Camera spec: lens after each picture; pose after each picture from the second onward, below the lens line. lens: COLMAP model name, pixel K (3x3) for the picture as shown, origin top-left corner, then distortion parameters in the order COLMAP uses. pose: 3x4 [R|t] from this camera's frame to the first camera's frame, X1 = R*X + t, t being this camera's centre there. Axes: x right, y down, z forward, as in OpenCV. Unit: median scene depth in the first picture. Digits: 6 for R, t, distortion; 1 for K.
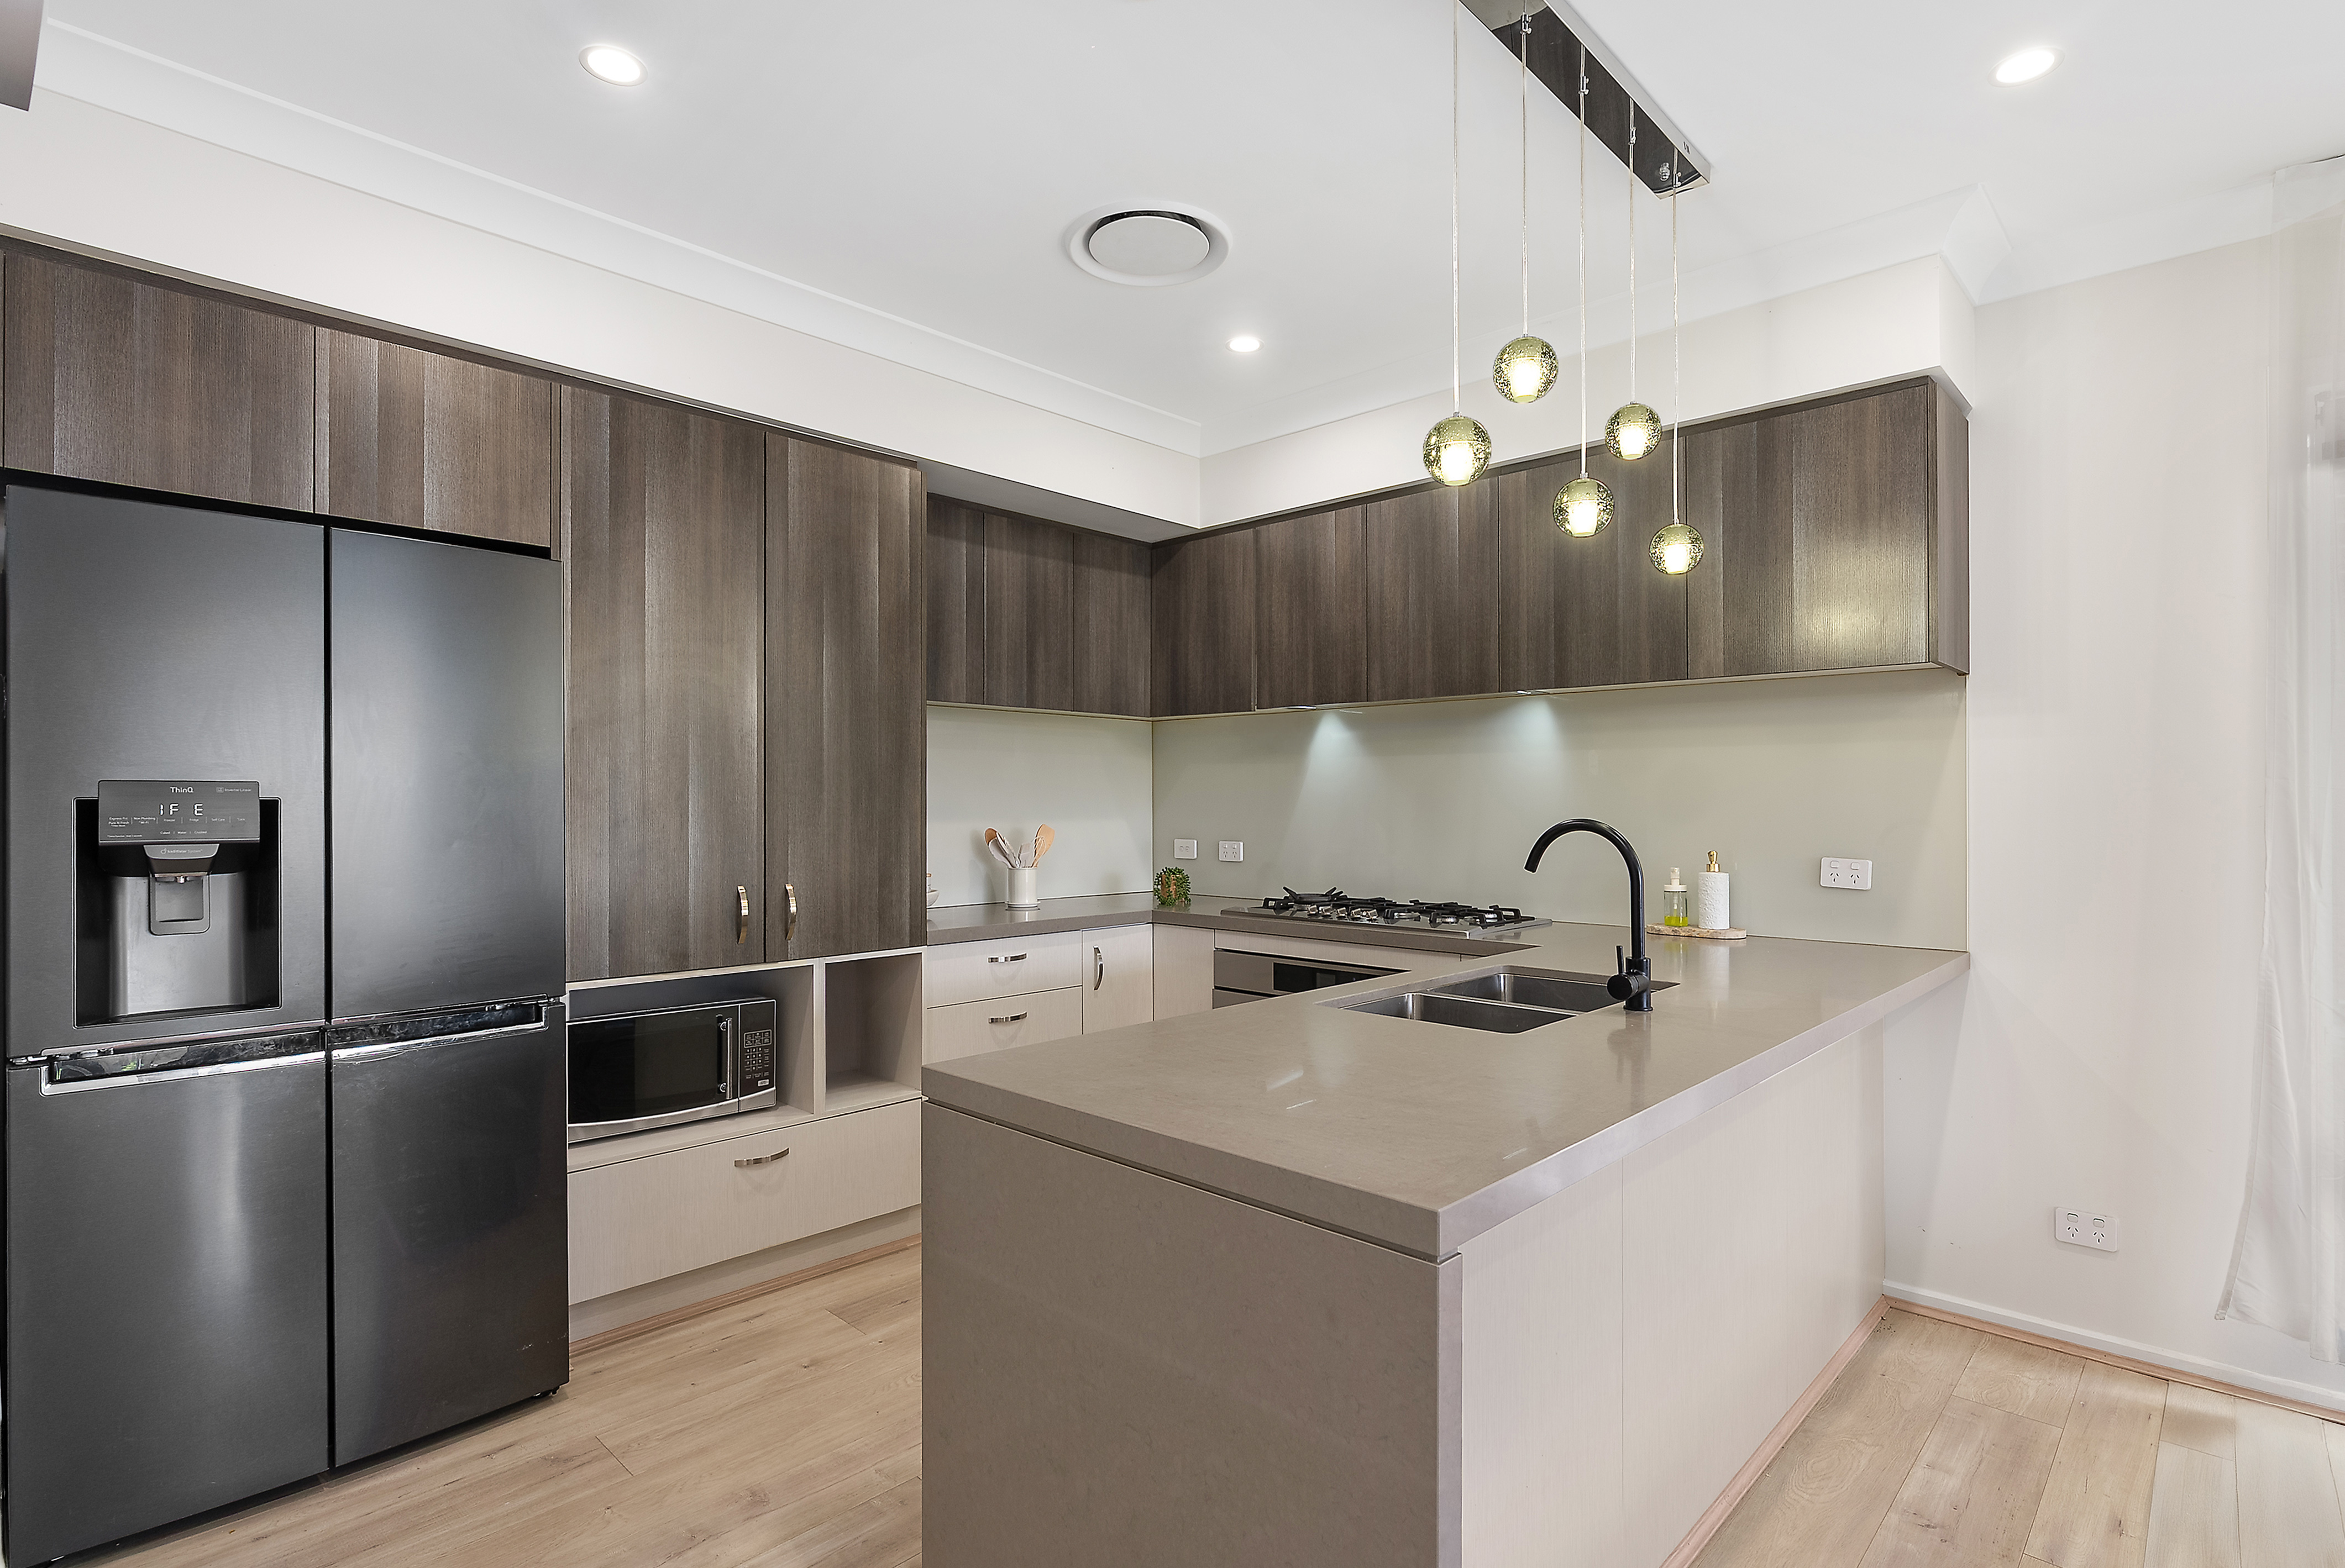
lens RADIAL K [[1184.7, 0, 1172.5], [0, 1184.7, 784.0], [0, 0, 1]] dist [-0.003244, -0.000467]
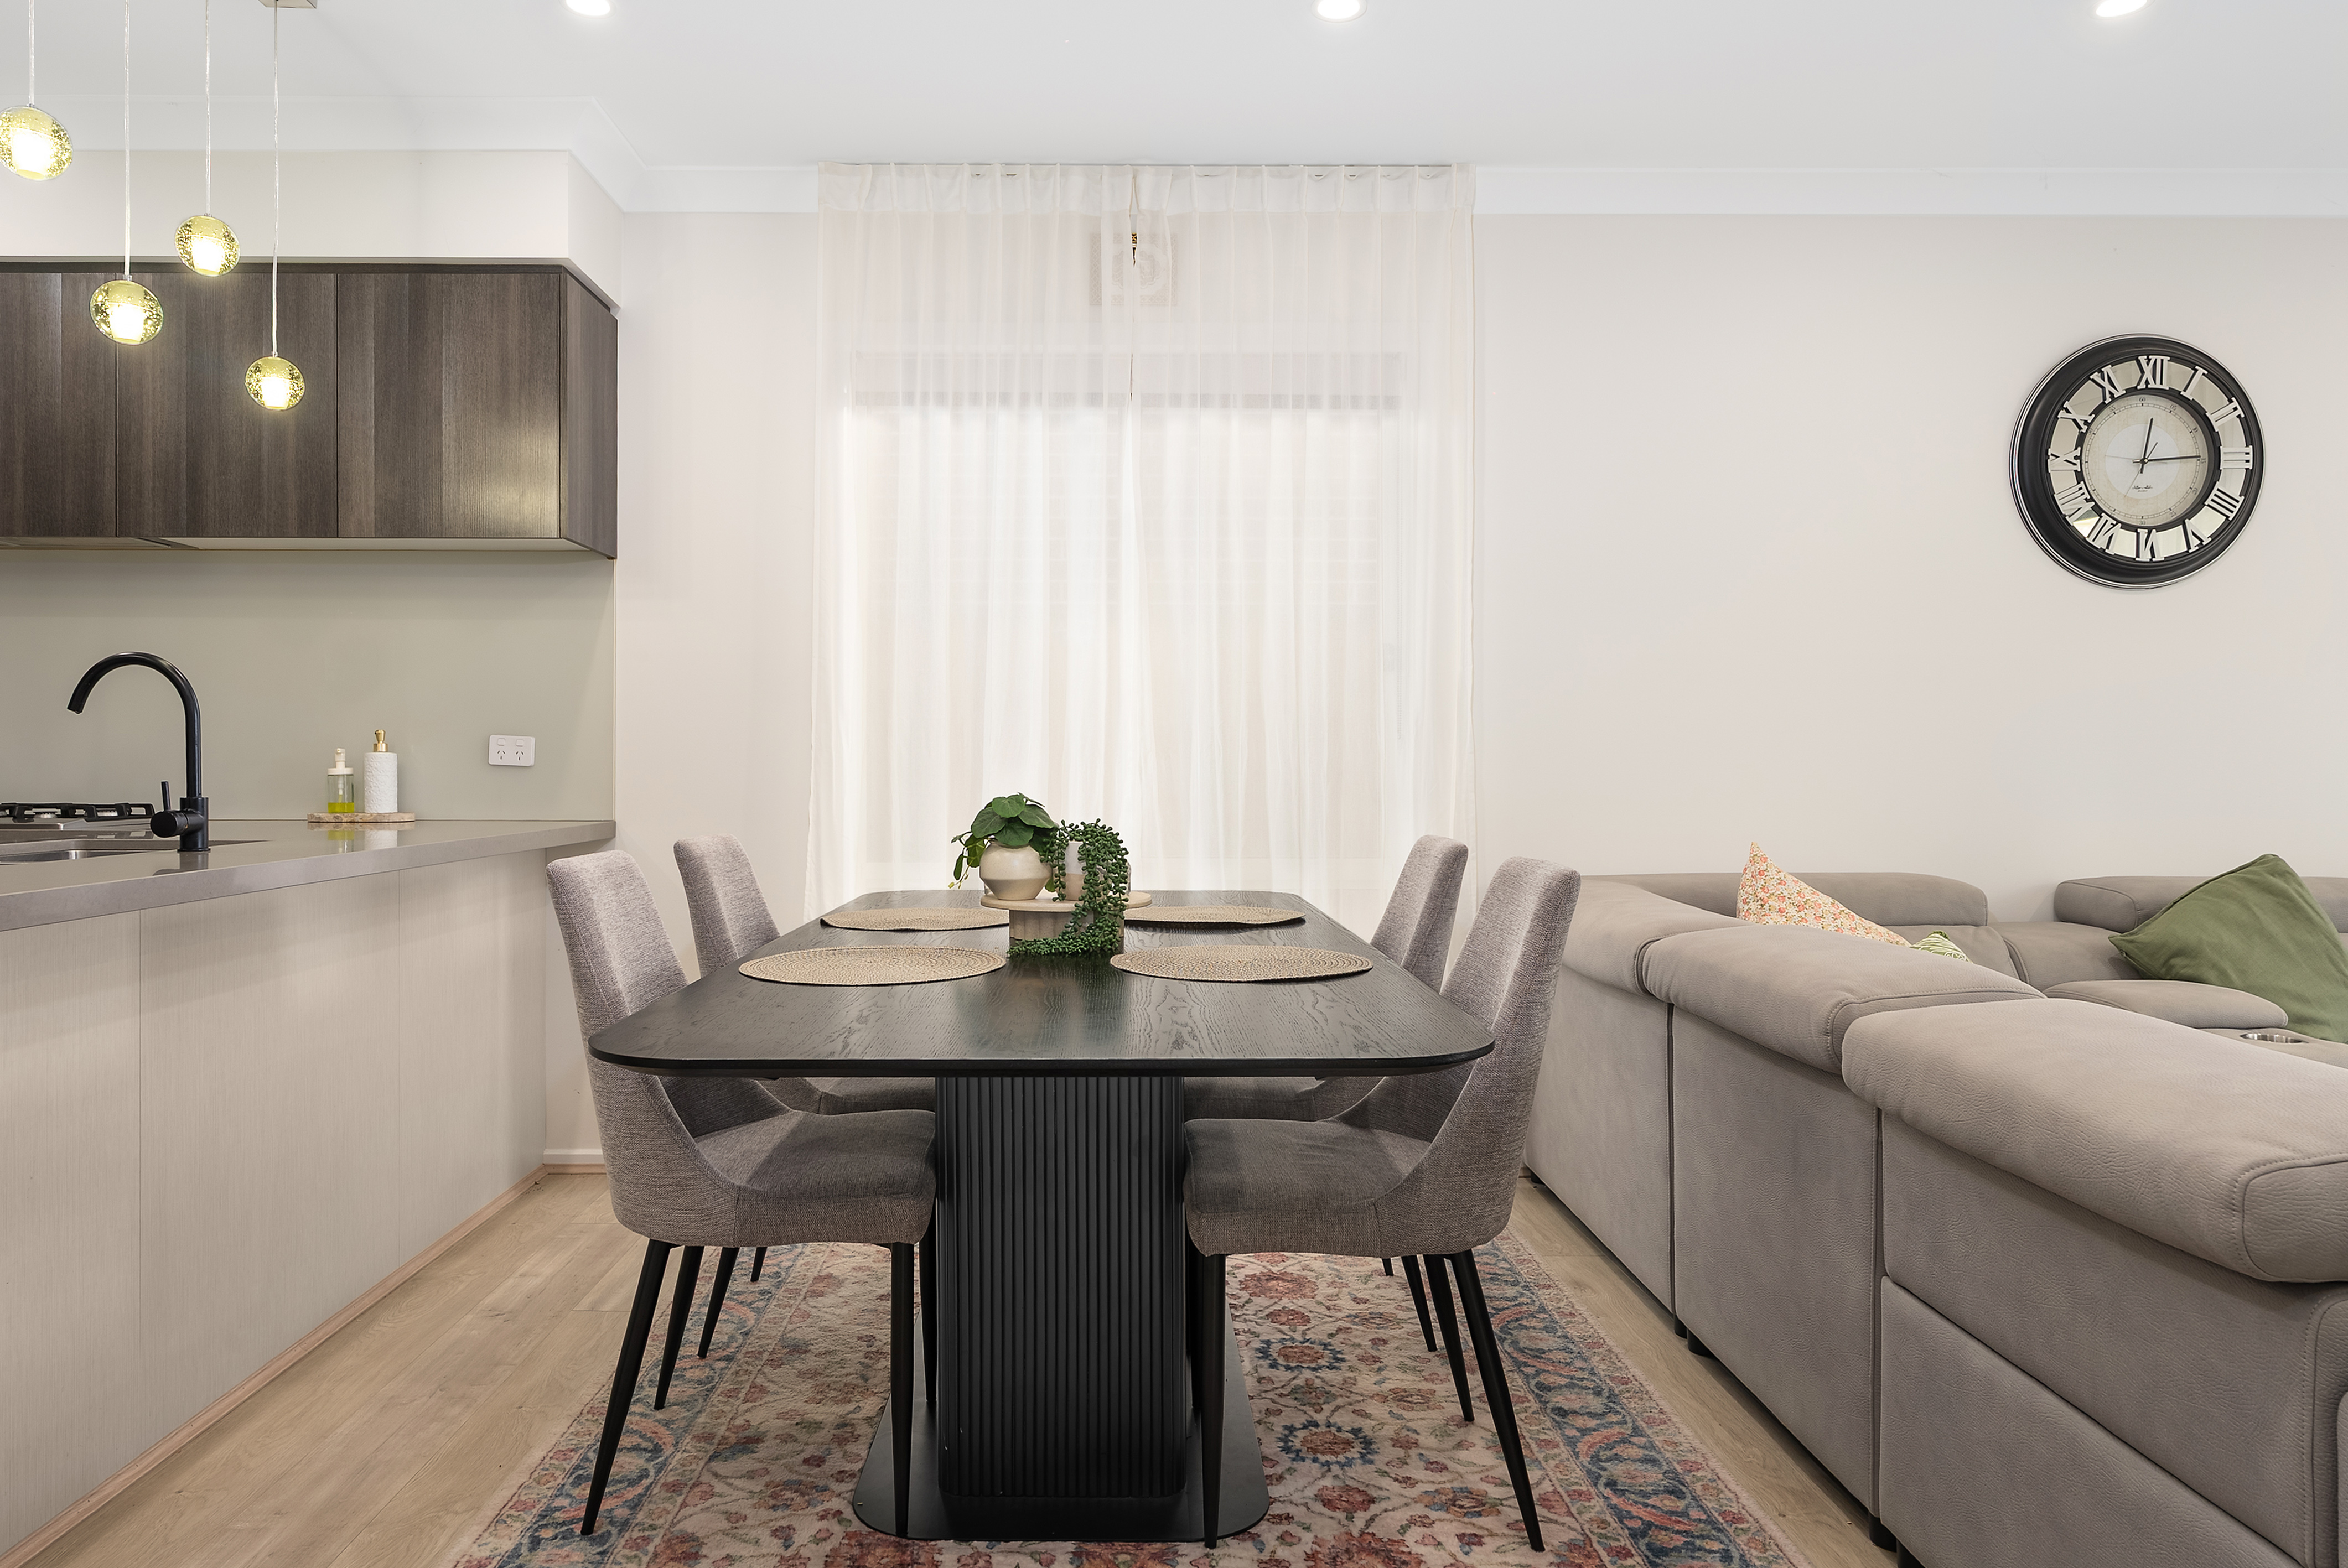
lens RADIAL K [[1530.8, 0, 1174.0], [0, 1530.8, 784.0], [0, 0, 1]] dist [0.001039, 0.001008]
pose [[0.723468, 0.003368, 0.690349, 0.086157], [-0.016014, 0.999801, 0.011905, 0.084397], [-0.690172, -0.019668, 0.723378, -0.342058]]
